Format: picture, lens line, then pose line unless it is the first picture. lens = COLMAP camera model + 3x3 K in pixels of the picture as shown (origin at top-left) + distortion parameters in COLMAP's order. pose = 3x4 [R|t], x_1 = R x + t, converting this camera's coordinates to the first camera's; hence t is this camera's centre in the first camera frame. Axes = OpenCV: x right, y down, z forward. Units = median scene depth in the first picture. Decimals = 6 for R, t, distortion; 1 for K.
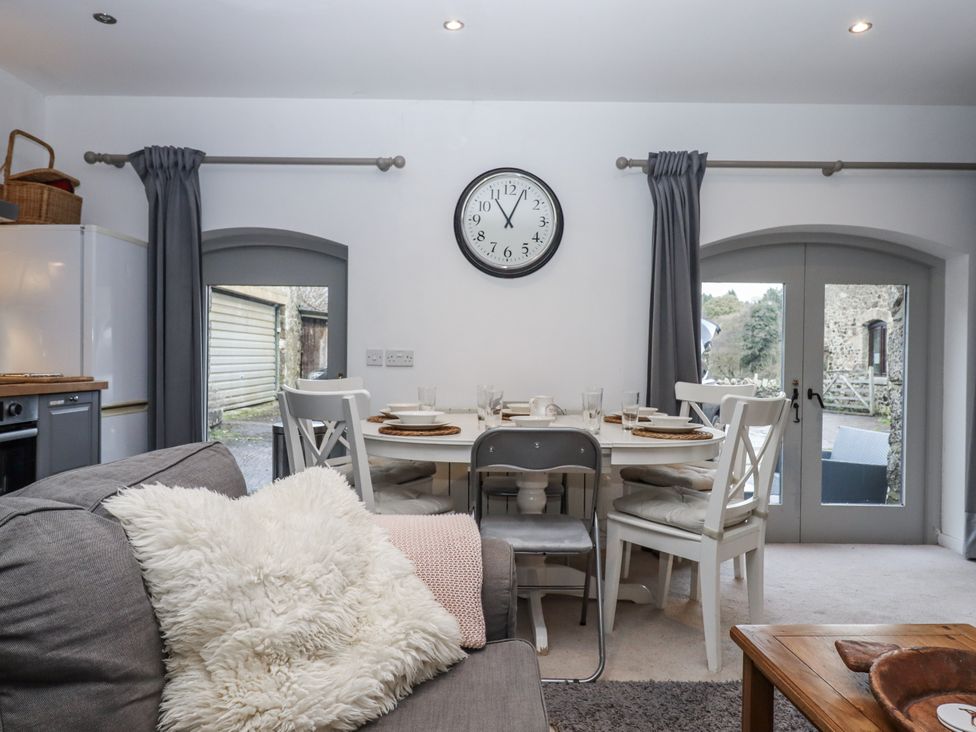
lens RADIAL K [[661.0, 0, 491.5], [0, 661.0, 361.6], [0, 0, 1]] dist [0.004816, -0.011274]
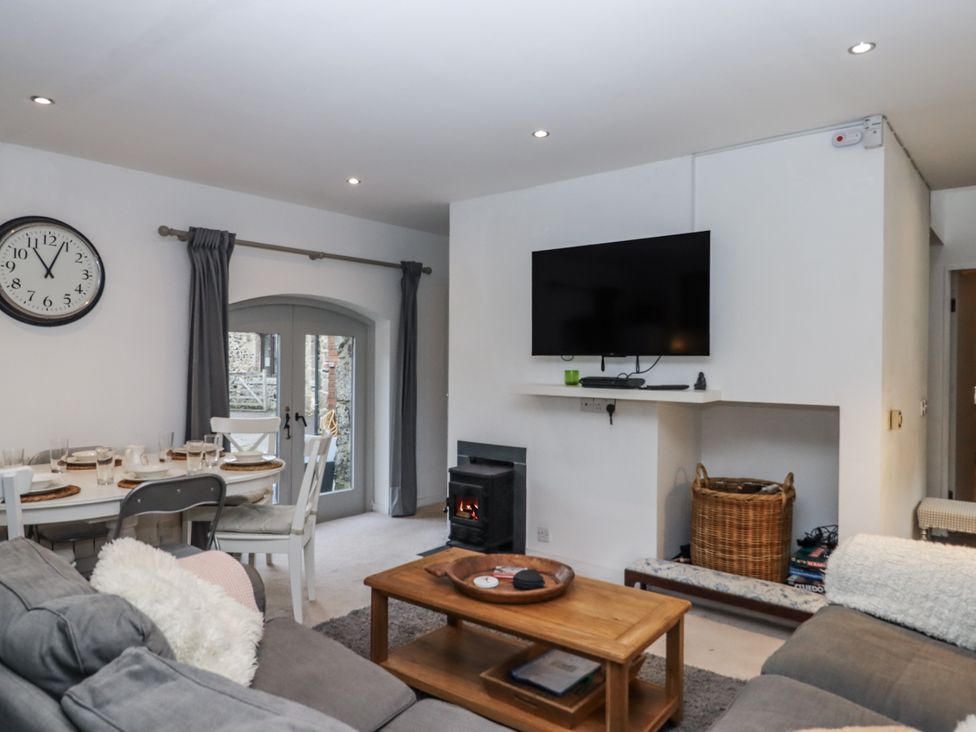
lens RADIAL K [[661.0, 0, 483.3], [0, 661.0, 363.6], [0, 0, 1]] dist [0.004816, -0.011274]
pose [[0.639515, -0.015018, 0.768632, -0.327526], [0.005753, 0.999875, 0.014749, -0.081931], [-0.768757, -0.005011, 0.639522, -0.157918]]
